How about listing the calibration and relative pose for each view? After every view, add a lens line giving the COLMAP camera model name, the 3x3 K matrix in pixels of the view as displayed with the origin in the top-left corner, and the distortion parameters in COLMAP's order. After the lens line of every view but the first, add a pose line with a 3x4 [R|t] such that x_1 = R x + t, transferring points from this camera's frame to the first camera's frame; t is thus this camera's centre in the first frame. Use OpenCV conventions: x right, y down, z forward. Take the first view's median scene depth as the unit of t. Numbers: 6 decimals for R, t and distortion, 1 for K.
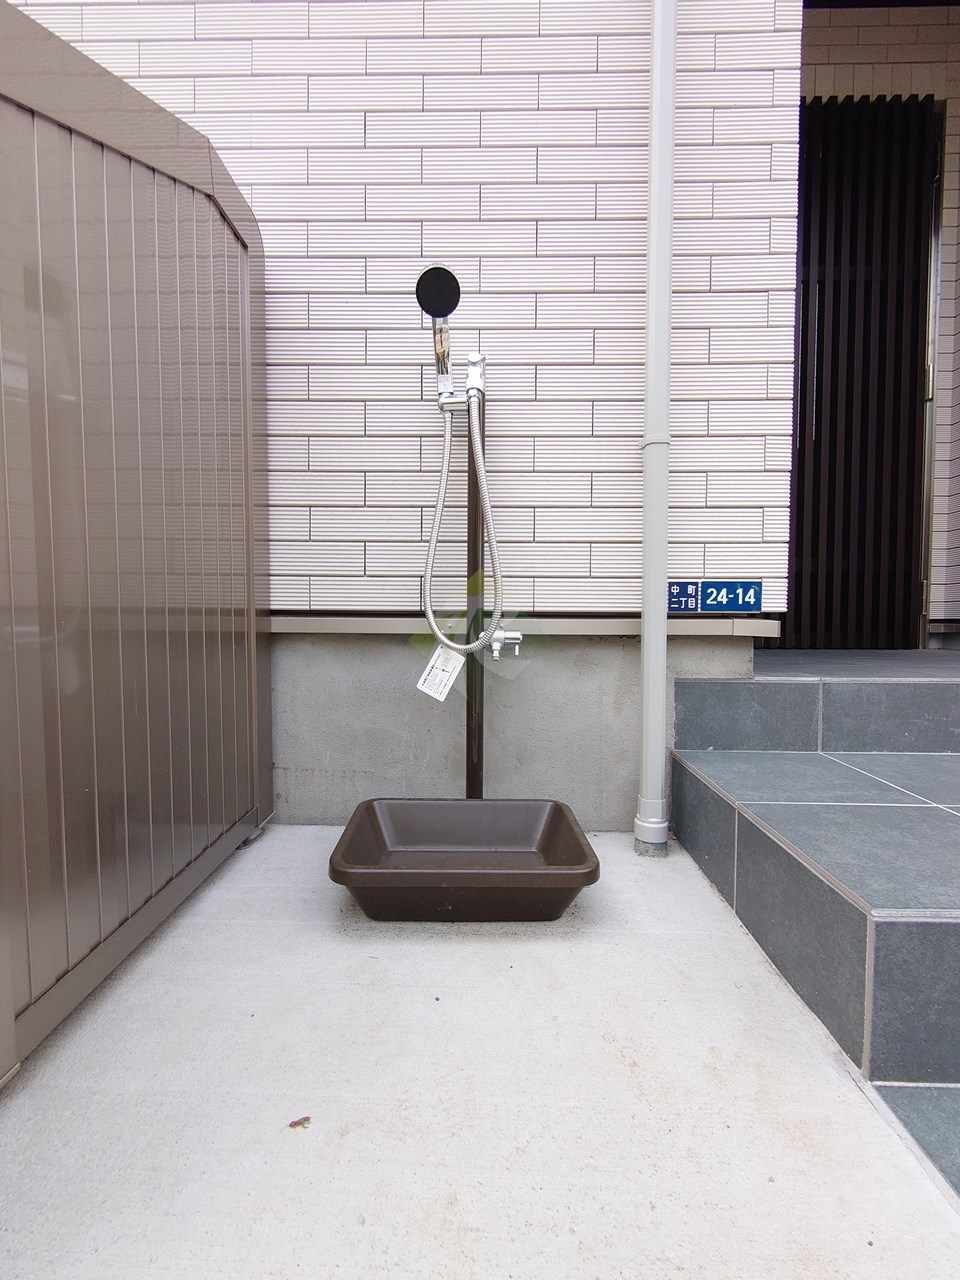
lens RADIAL K [[546.7, 0, 480.2], [0, 546.7, 635.2], [0, 0, 1]] dist [0.000770, -0.000117]
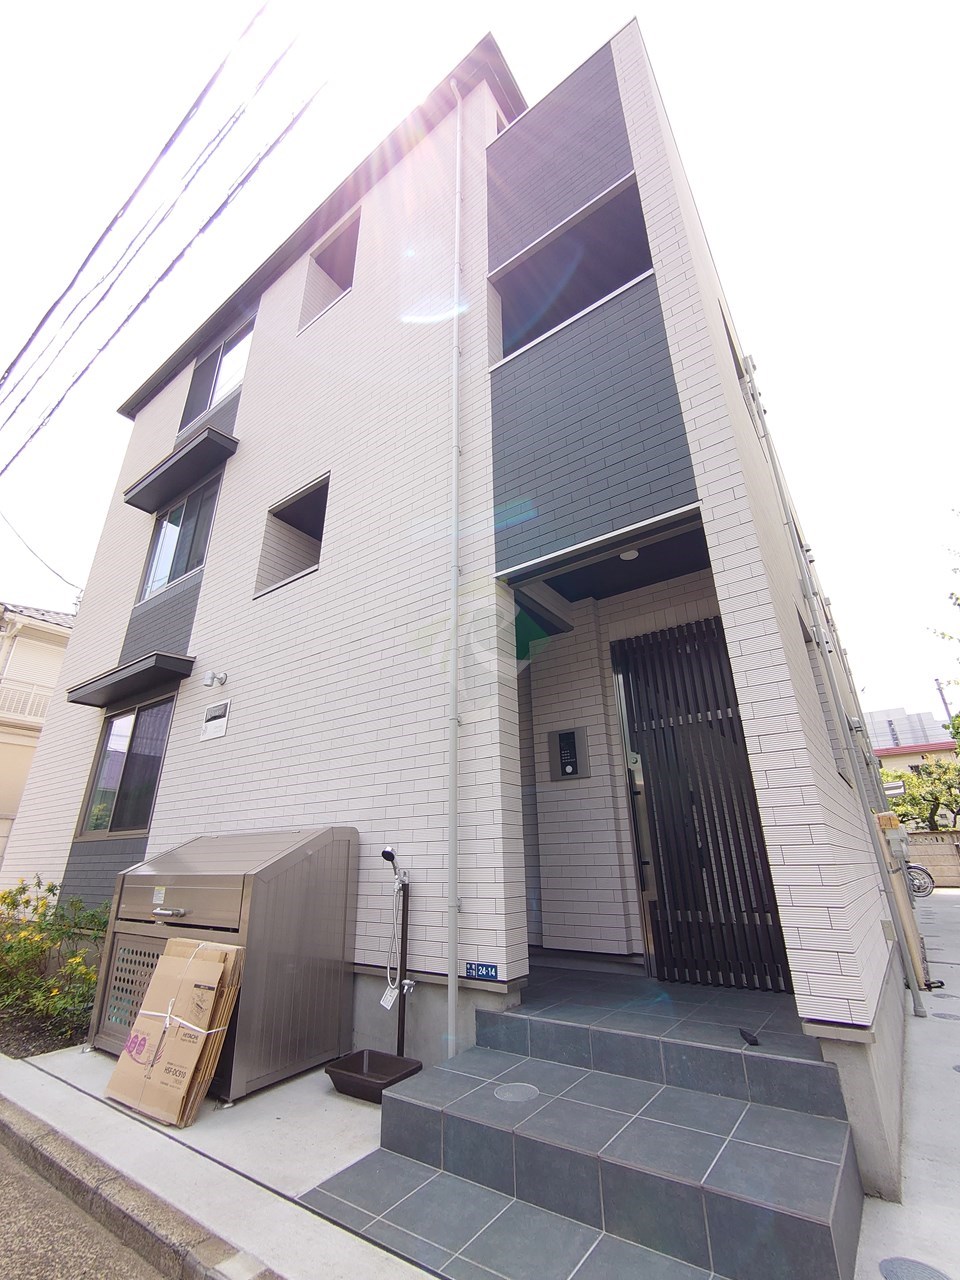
lens RADIAL K [[546.7, 0, 482.3], [0, 546.7, 637.1], [0, 0, 1]] dist [0.000770, -0.000117]
pose [[0.822460, -0.235753, -0.517668, 2.033946], [0.001345, 0.910872, -0.412687, -0.417332], [0.568821, 0.338722, 0.749473, -1.312882]]
